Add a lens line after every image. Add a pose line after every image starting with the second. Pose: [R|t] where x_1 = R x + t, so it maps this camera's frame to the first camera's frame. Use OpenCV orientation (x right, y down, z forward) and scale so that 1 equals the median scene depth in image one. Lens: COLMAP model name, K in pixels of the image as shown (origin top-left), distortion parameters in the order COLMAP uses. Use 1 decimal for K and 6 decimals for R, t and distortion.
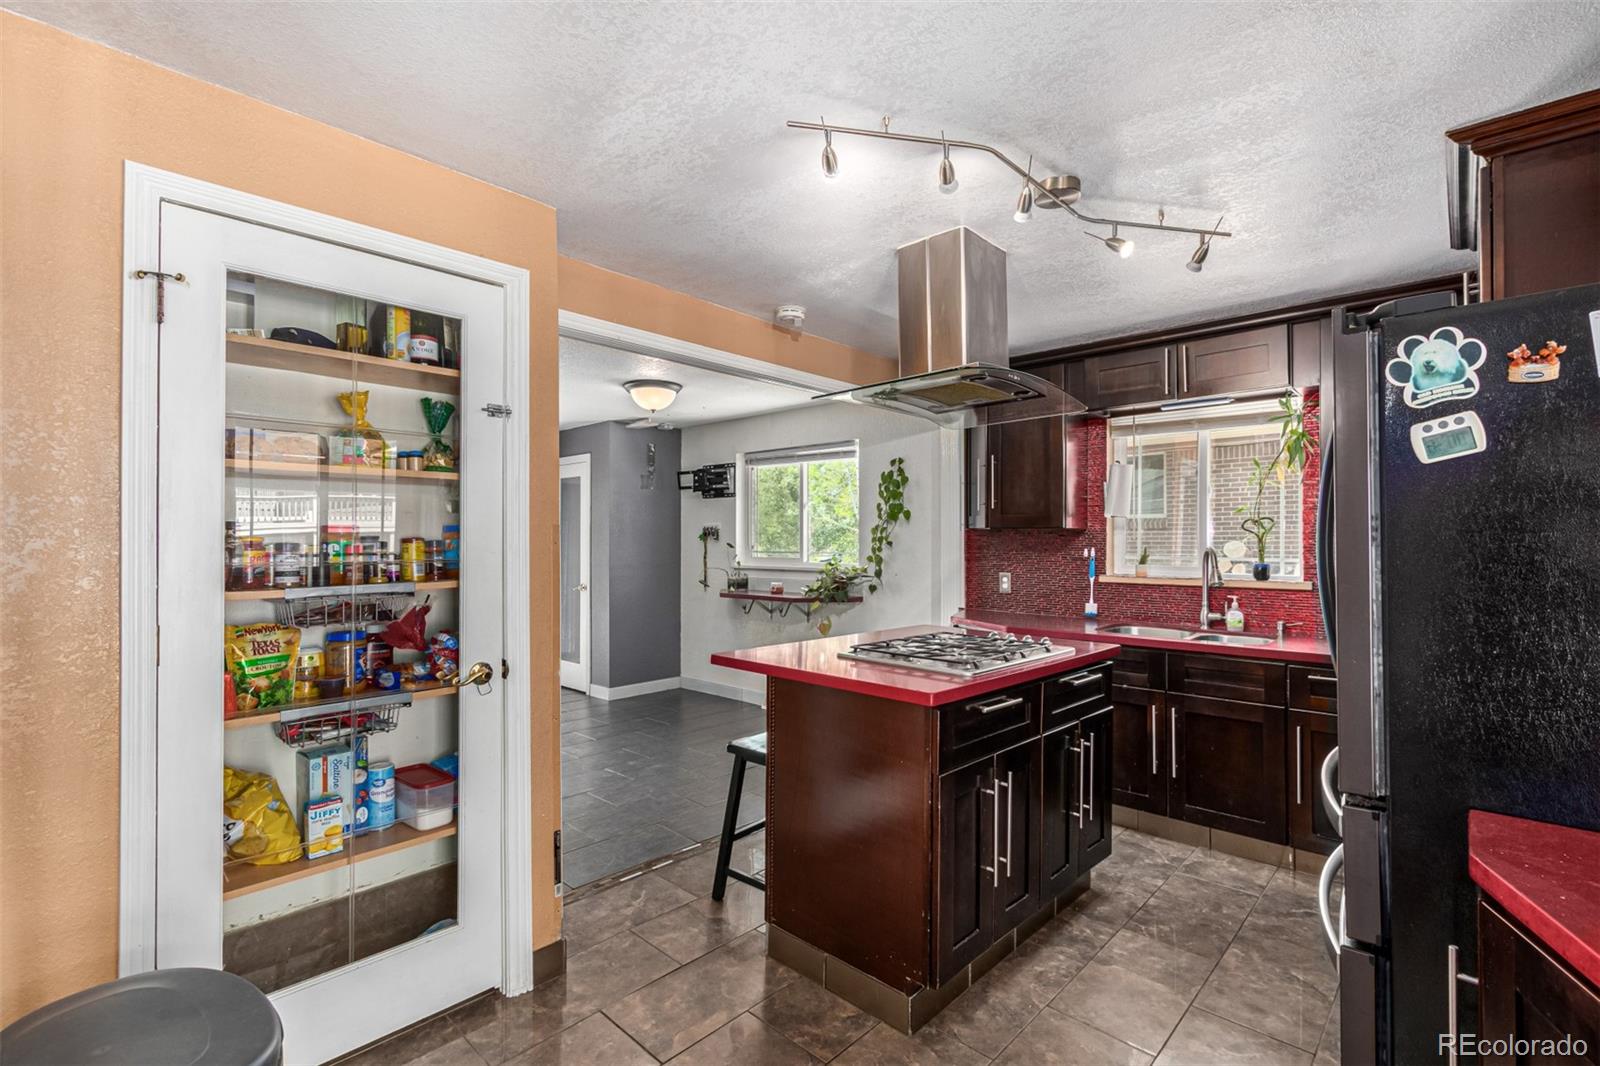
lens RADIAL K [[739.1, 0, 797.2], [0, 739.1, 532.7], [0, 0, 1]] dist [0.004044, -0.000377]
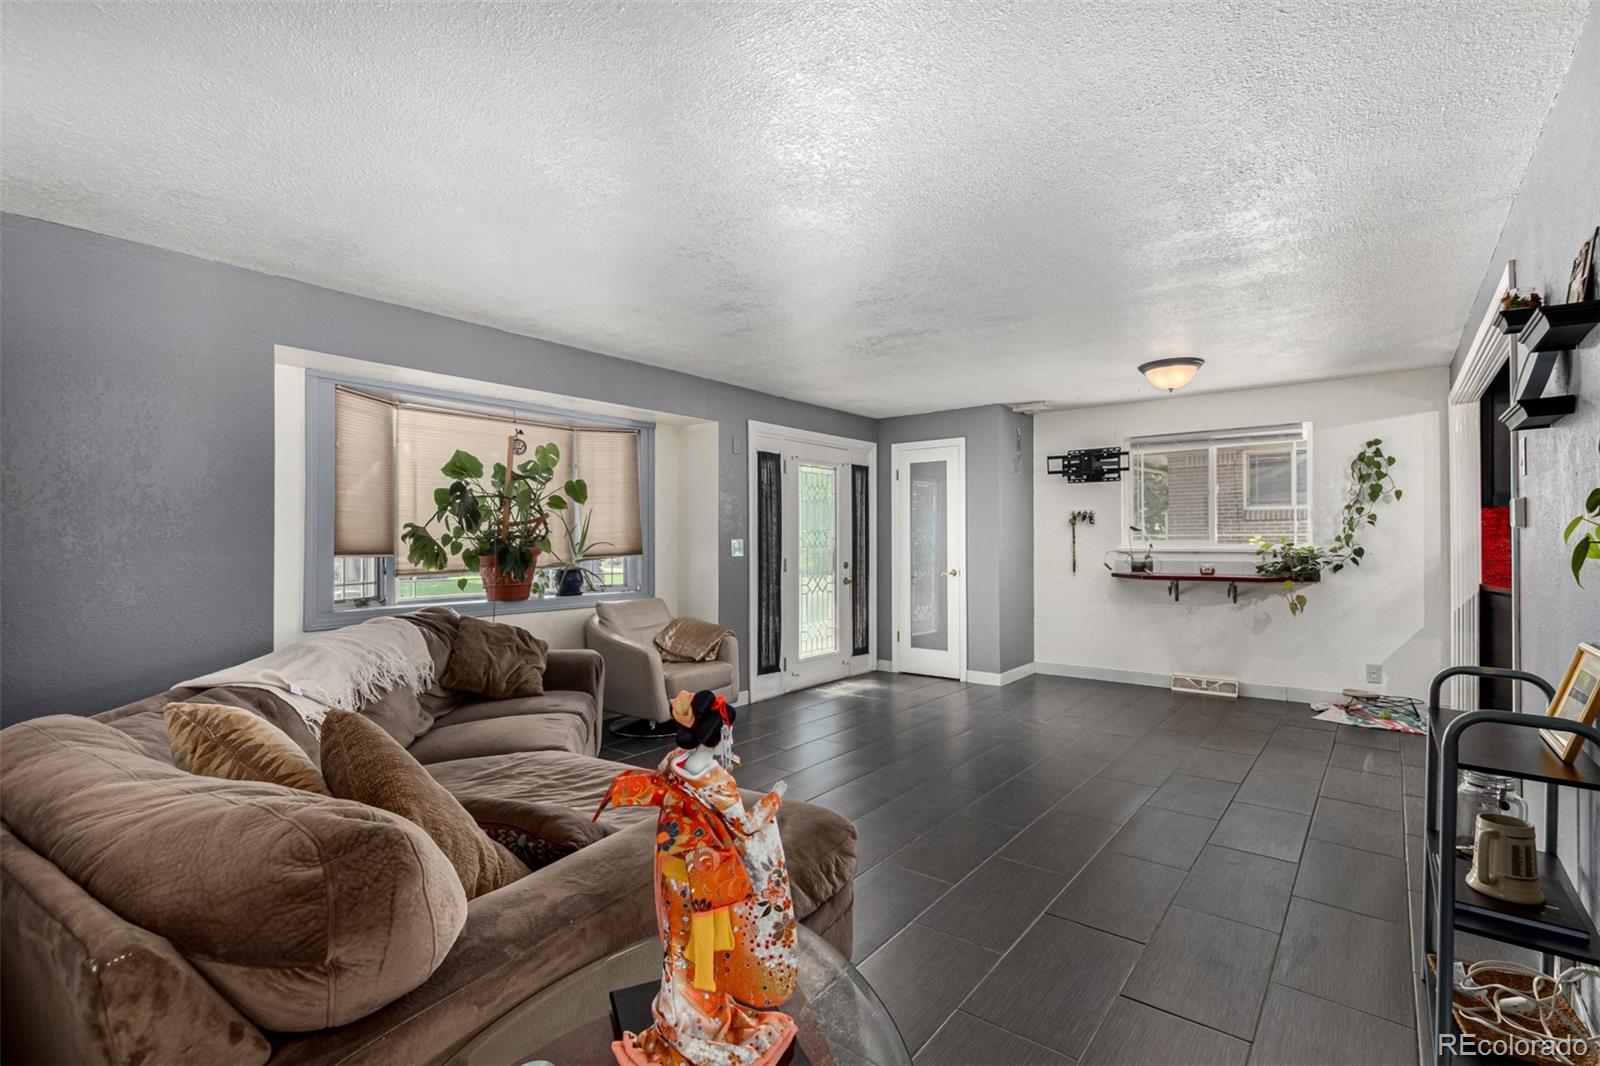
lens RADIAL K [[739.1, 0, 801.5], [0, 739.1, 540.4], [0, 0, 1]] dist [0.004044, -0.000377]
pose [[0.994959, -0.008691, 0.099904, -0.619020], [0.007350, 0.999878, 0.013785, 0.015876], [-0.100012, -0.012981, 0.994902, 0.039208]]
